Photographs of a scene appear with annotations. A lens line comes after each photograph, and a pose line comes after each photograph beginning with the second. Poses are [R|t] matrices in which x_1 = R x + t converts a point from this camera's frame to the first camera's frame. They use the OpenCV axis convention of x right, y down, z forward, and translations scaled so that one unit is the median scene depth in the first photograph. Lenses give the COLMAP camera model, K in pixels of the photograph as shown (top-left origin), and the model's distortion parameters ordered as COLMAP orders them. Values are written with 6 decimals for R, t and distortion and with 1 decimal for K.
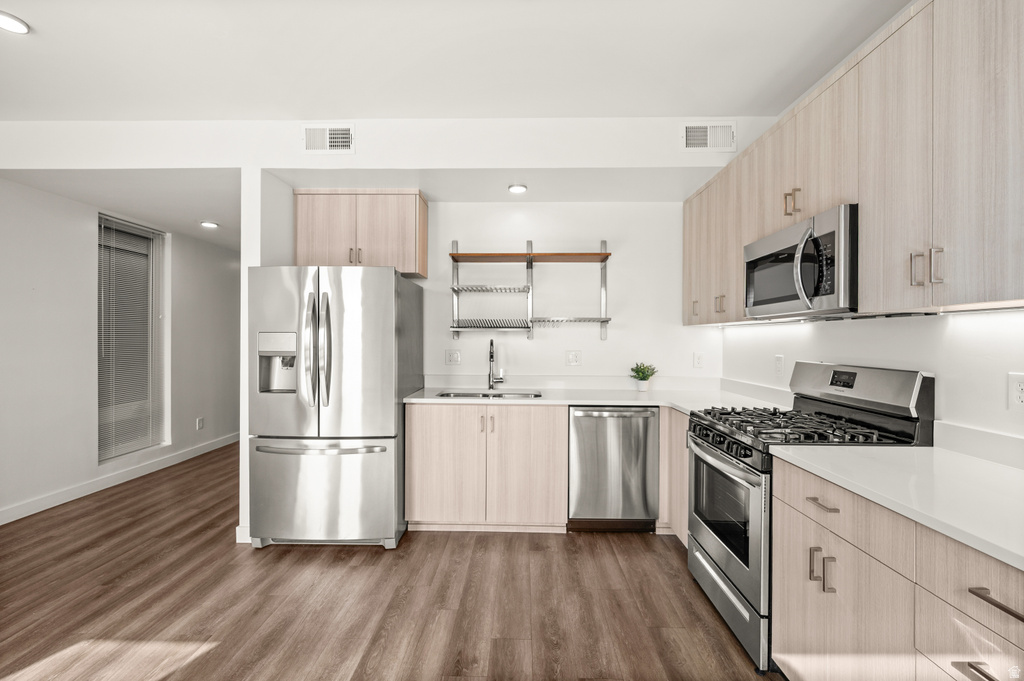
lens RADIAL K [[430.3, 0, 512.0], [0, 430.3, 340.5], [0, 0, 1]] dist [-0.000571, -0.000031]
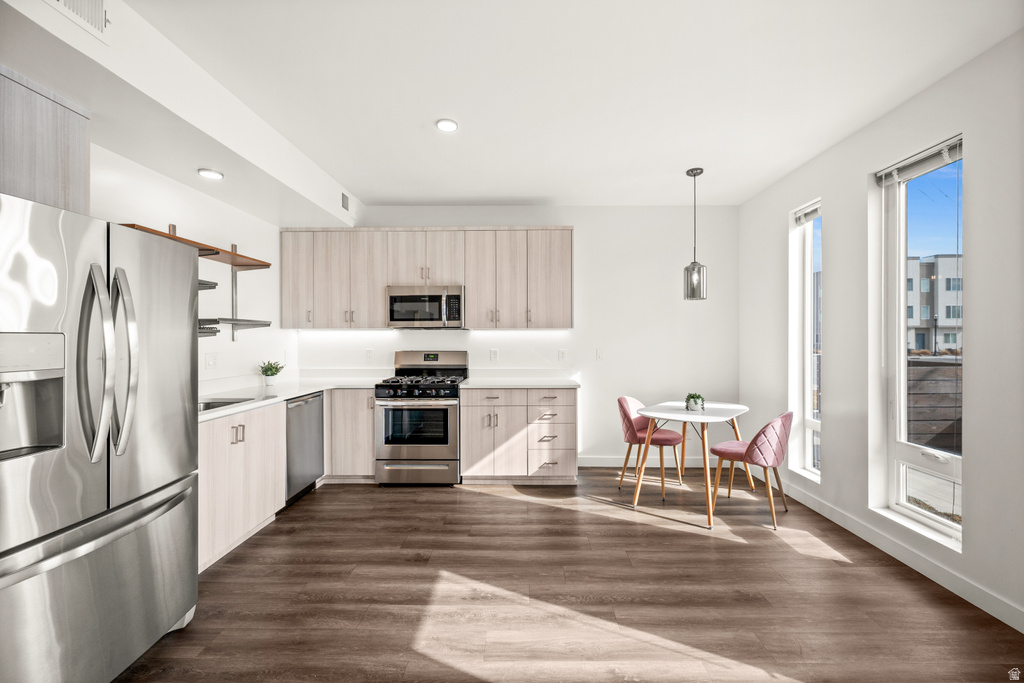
lens RADIAL K [[406.9, 0, 512.0], [0, 406.9, 341.5], [0, 0, 1]] dist [-0.000613, -0.000260]
pose [[0.013924, -0.014043, 0.999804, -1.235434], [0.013172, 0.999817, 0.013859, -0.012826], [-0.999816, 0.012976, 0.014106, 0.530048]]
